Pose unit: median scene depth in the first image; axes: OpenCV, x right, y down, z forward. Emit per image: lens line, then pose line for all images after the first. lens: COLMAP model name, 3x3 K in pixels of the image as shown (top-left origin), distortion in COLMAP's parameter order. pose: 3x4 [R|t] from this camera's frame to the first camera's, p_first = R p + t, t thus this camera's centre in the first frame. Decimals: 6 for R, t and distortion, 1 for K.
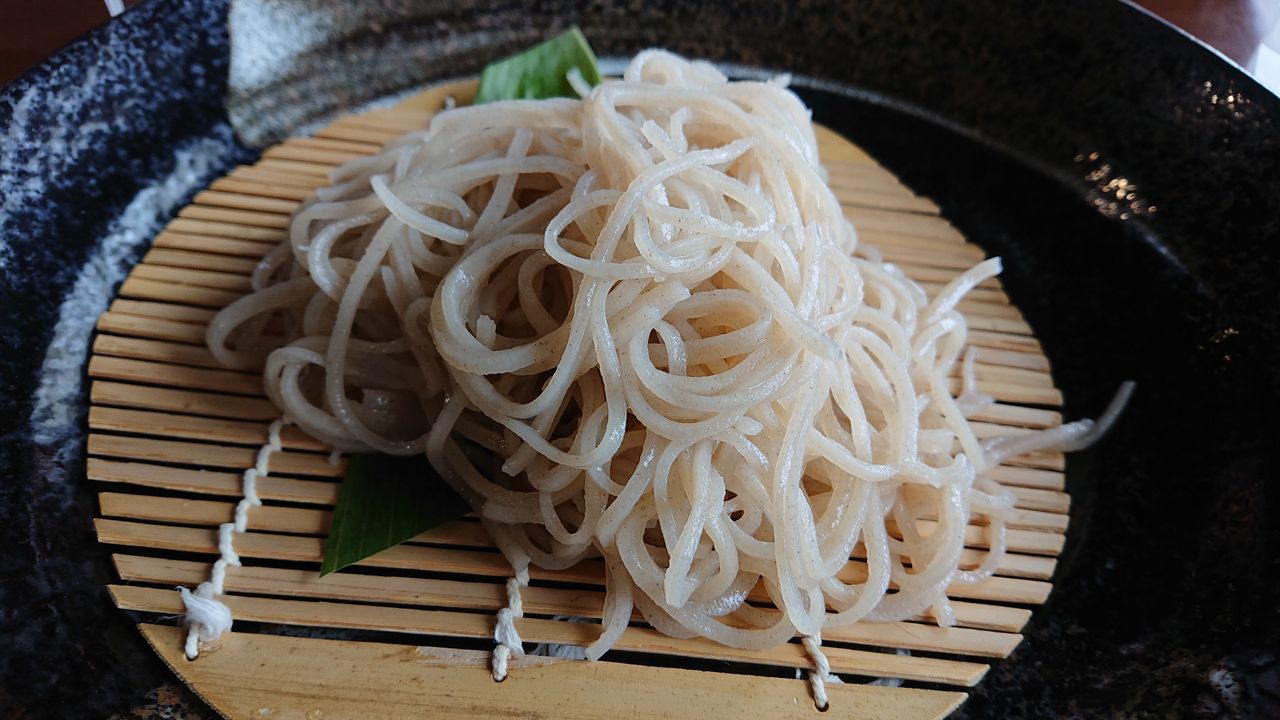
lens RADIAL K [[885.9, 0, 640.0], [0, 885.9, 360.0], [0, 0, 1]] dist [0.153241, -0.321754]
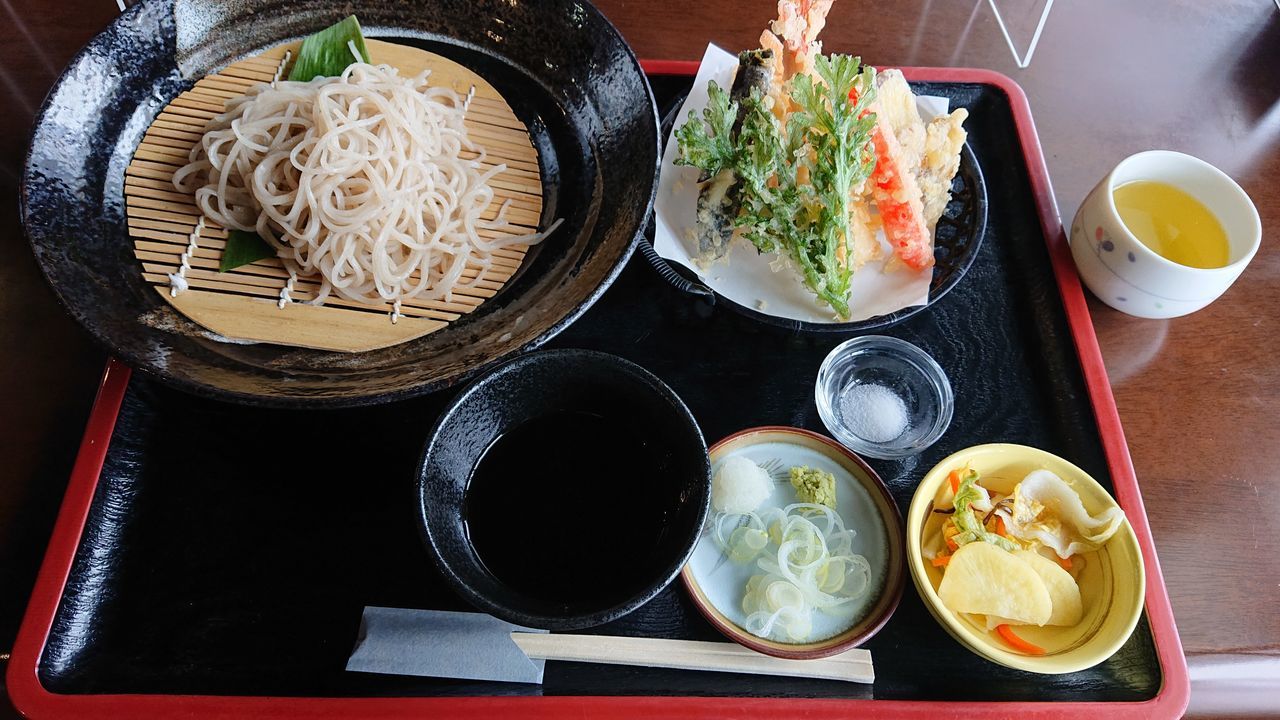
lens RADIAL K [[799.7, 0, 640.0], [0, 799.7, 360.0], [0, 0, 1]] dist [0.128072, -0.205185]
pose [[0.997793, 0.041243, 0.052044, 0.766838], [-0.052878, 0.967565, 0.247026, -0.181330], [-0.040168, -0.249233, 0.967610, -1.457664]]
